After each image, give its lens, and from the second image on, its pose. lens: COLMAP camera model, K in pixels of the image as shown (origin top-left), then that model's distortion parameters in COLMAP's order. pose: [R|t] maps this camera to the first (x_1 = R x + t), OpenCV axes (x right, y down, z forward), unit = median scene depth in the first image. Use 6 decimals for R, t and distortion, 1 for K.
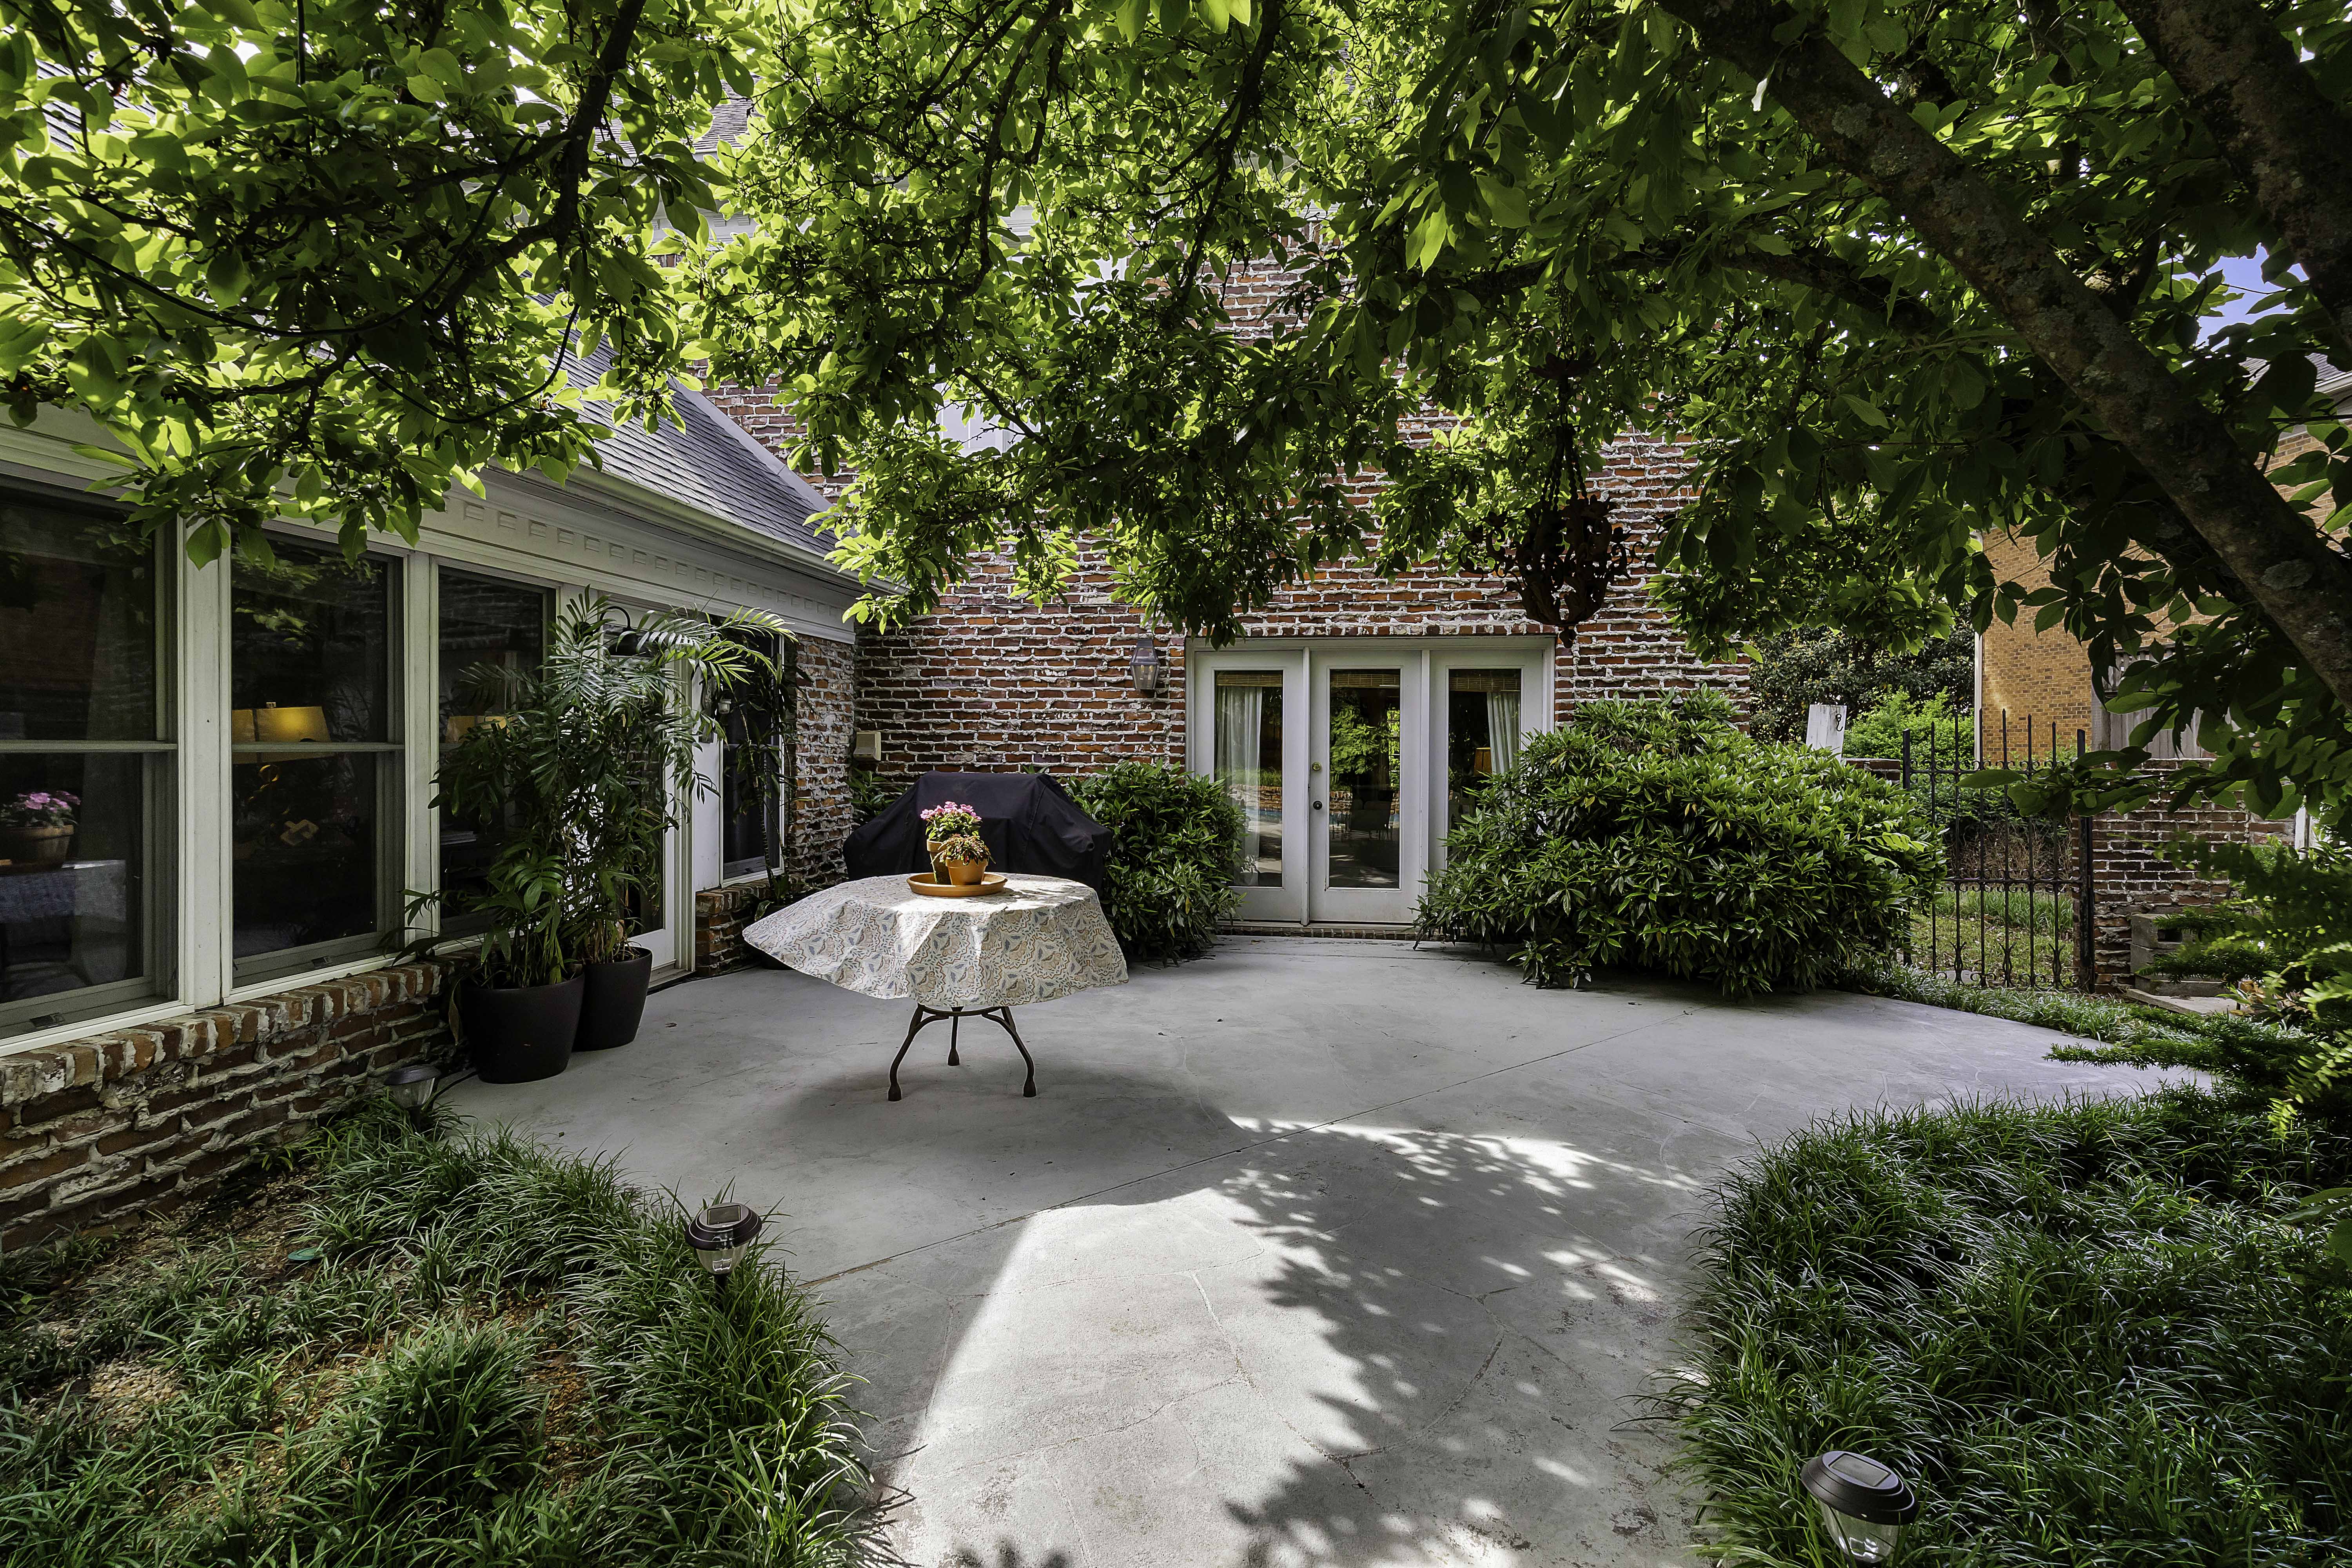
lens RADIAL K [[1078.5, 0, 1181.6], [0, 1078.5, 762.2], [0, 0, 1]] dist [0.001448, 0.000187]
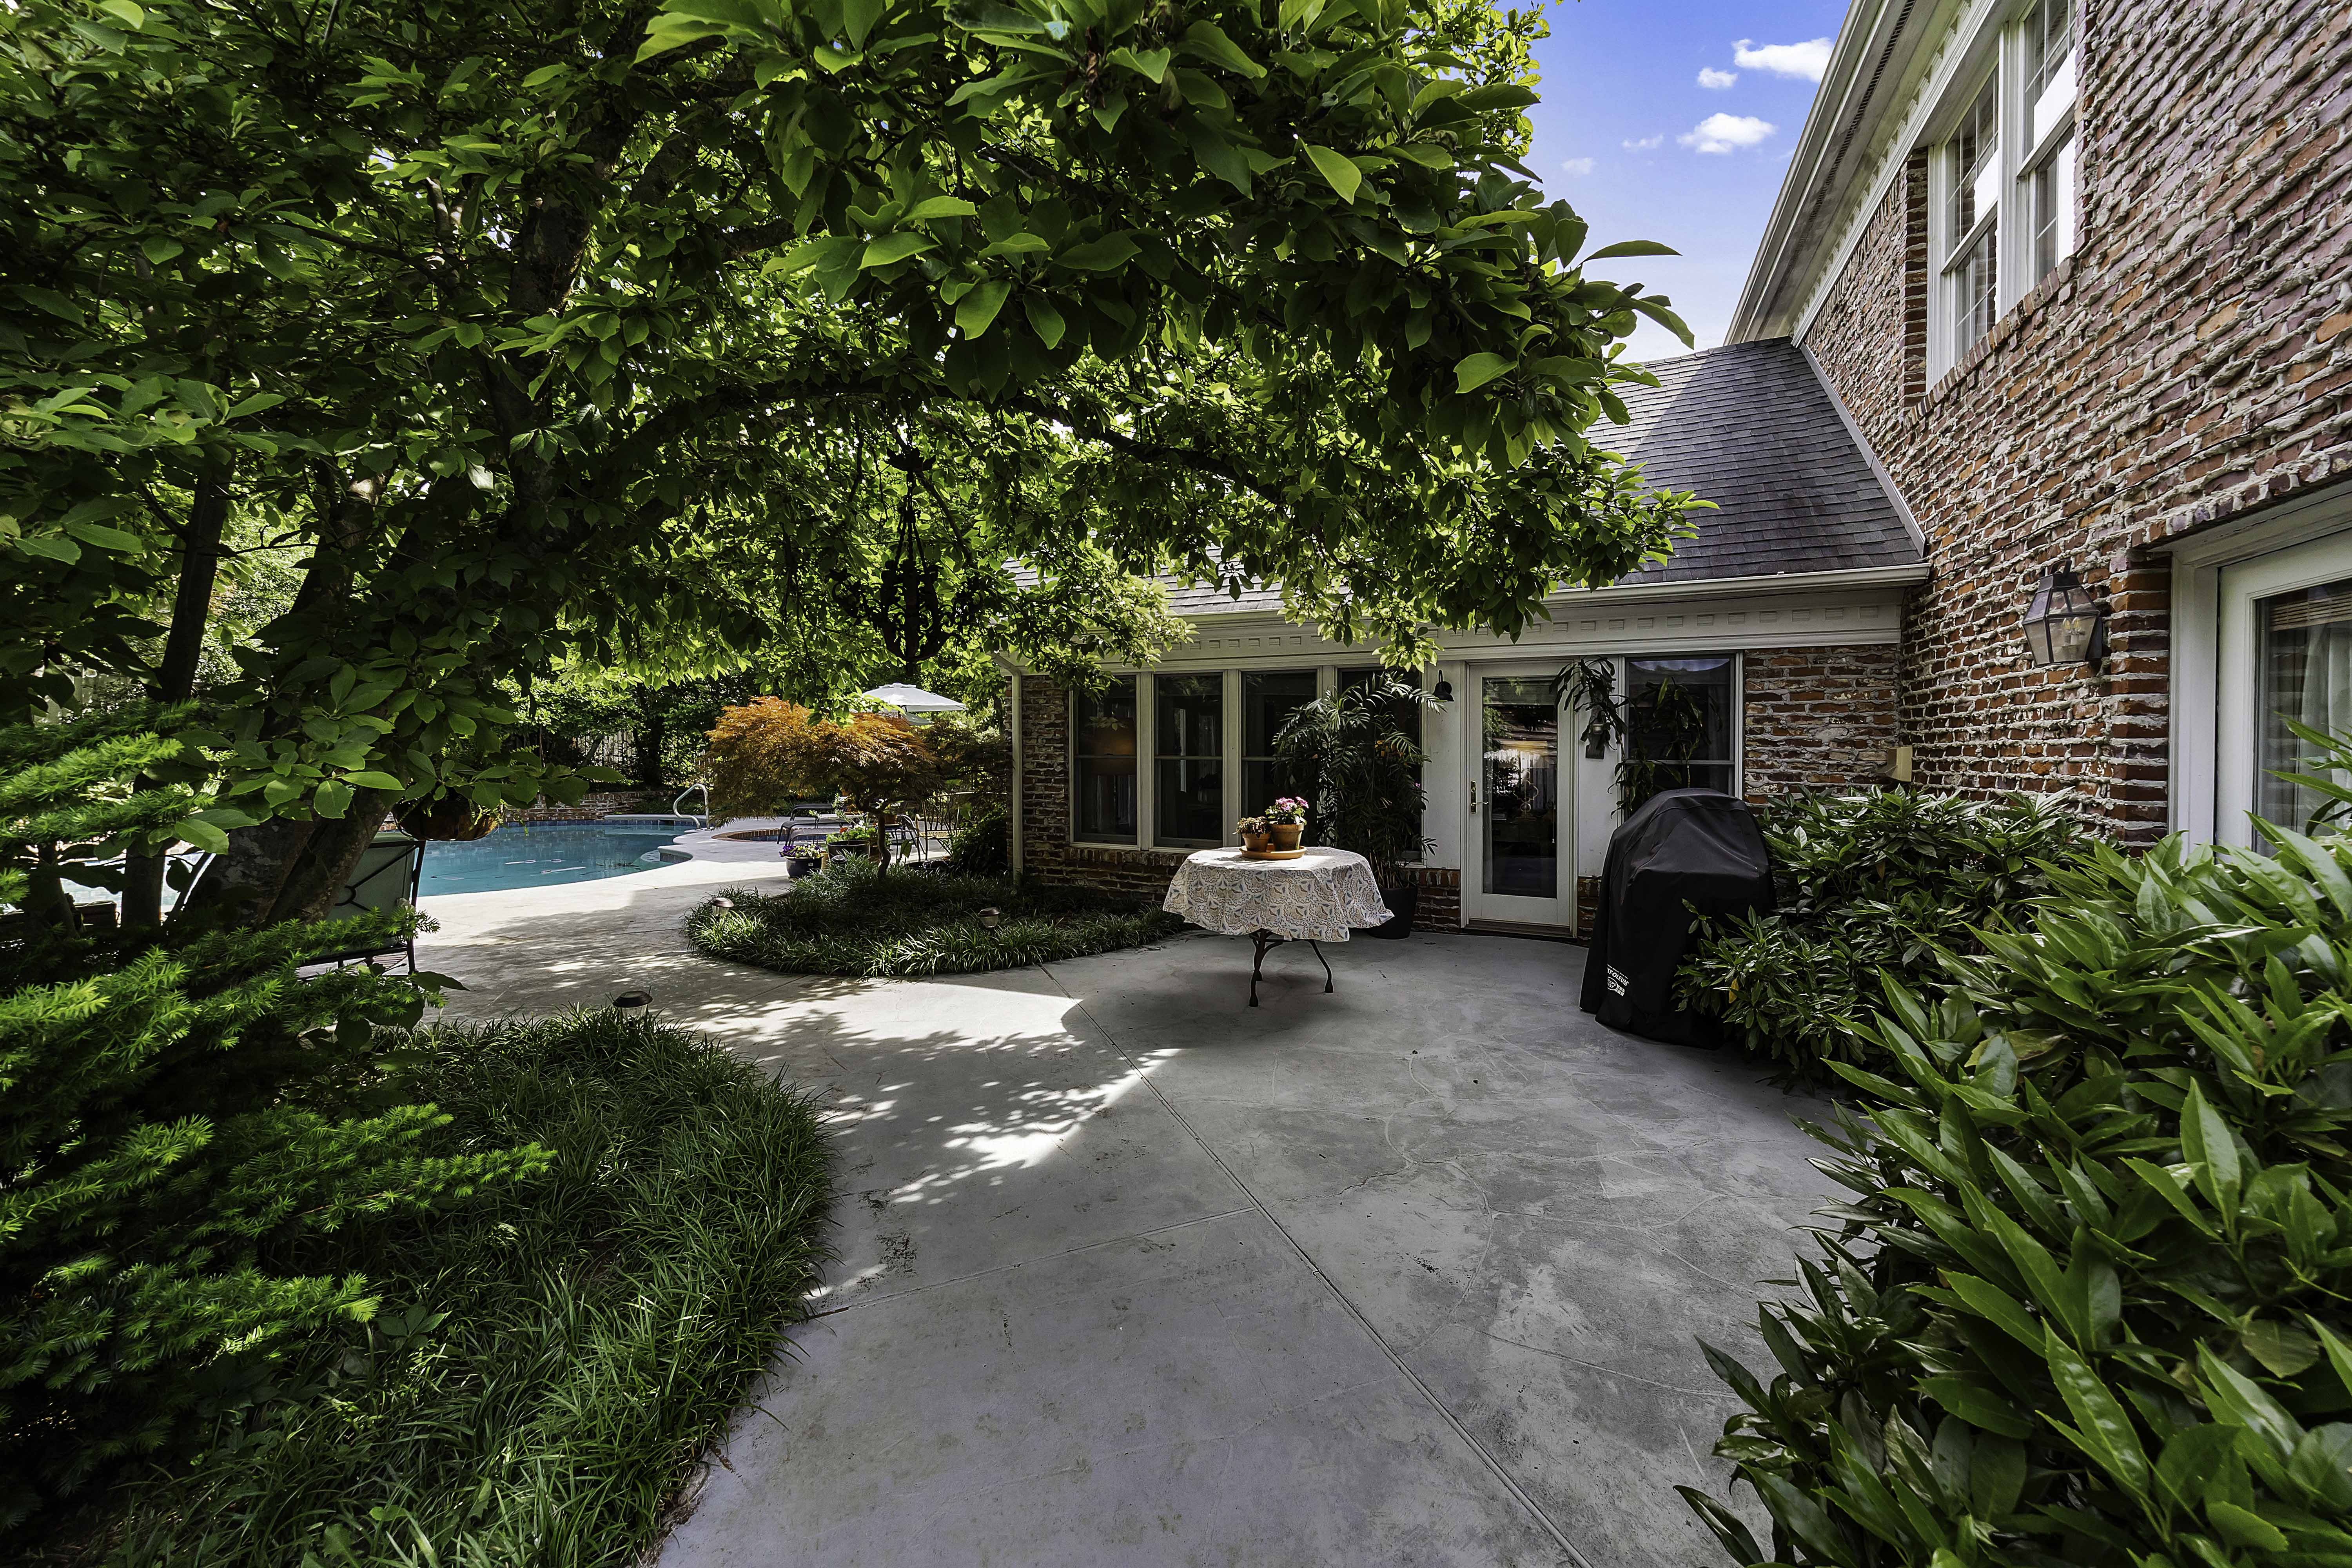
lens RADIAL K [[875.5, 0, 1180.3], [0, 875.5, 772.8], [0, 0, 1]] dist [-0.000559, -0.000208]
pose [[-0.311980, 0.012168, -0.950011, 1.199355], [-0.020305, 0.999604, 0.019472, -0.019436], [0.949872, 0.025365, -0.311610, 1.547518]]
